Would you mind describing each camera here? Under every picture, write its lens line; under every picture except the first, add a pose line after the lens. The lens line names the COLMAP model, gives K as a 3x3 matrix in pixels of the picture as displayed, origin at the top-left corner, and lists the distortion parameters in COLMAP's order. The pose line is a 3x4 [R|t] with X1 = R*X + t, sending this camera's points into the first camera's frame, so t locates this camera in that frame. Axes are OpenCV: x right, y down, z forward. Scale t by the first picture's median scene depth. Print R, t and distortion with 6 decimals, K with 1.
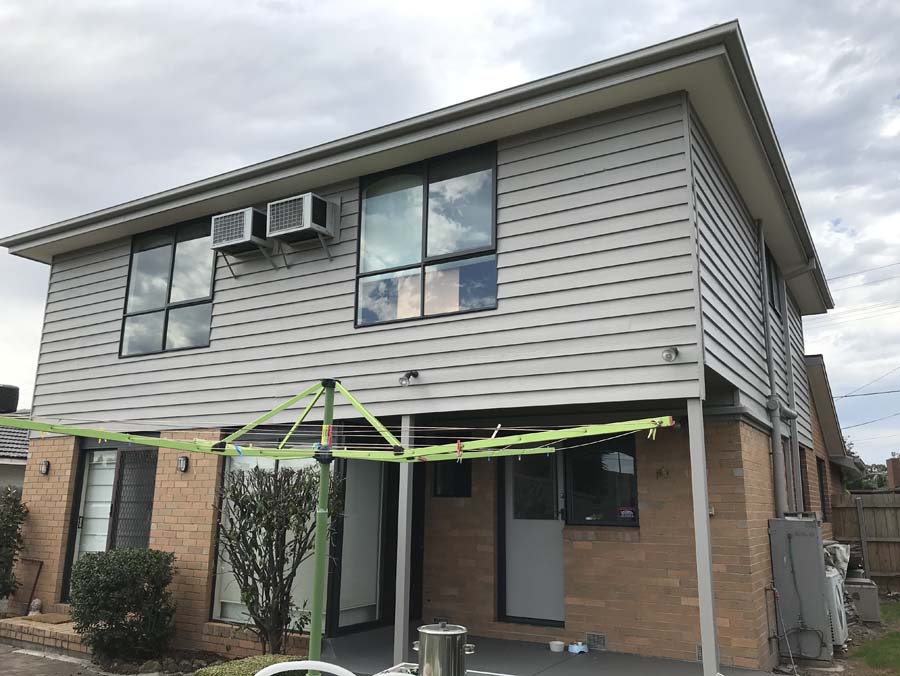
lens RADIAL K [[744.3, 0, 449.5], [0, 744.3, 335.3], [0, 0, 1]] dist [0.020089, -0.017935]
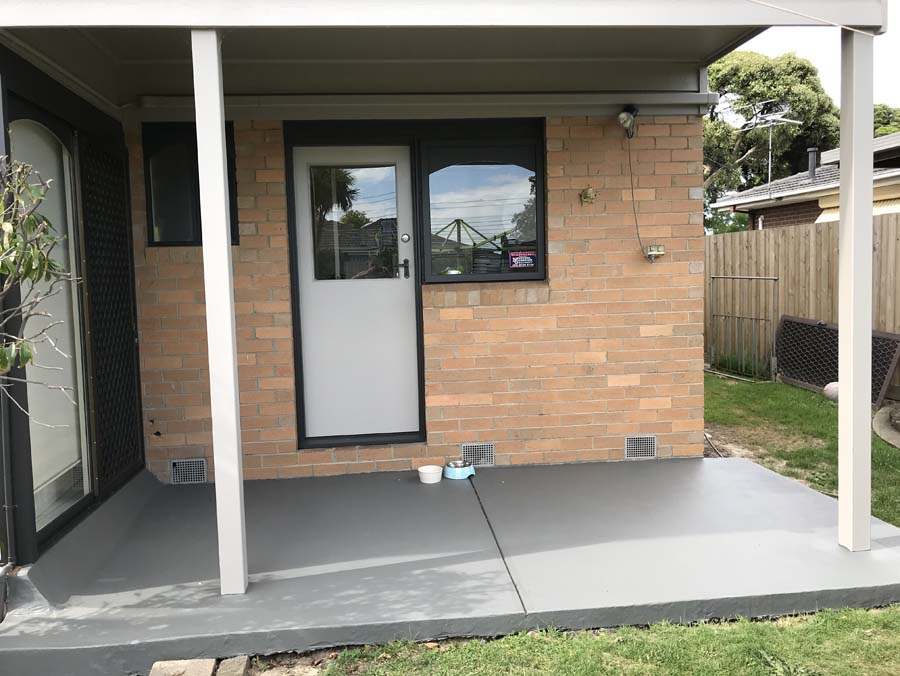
lens RADIAL K [[744.3, 0, 449.1], [0, 744.3, 335.4], [0, 0, 1]] dist [0.020089, -0.017935]
pose [[0.804168, -0.085241, 0.588259, -0.193993], [-0.092806, 0.959521, 0.265907, 0.139607], [-0.587113, -0.268428, 0.763705, 0.545499]]
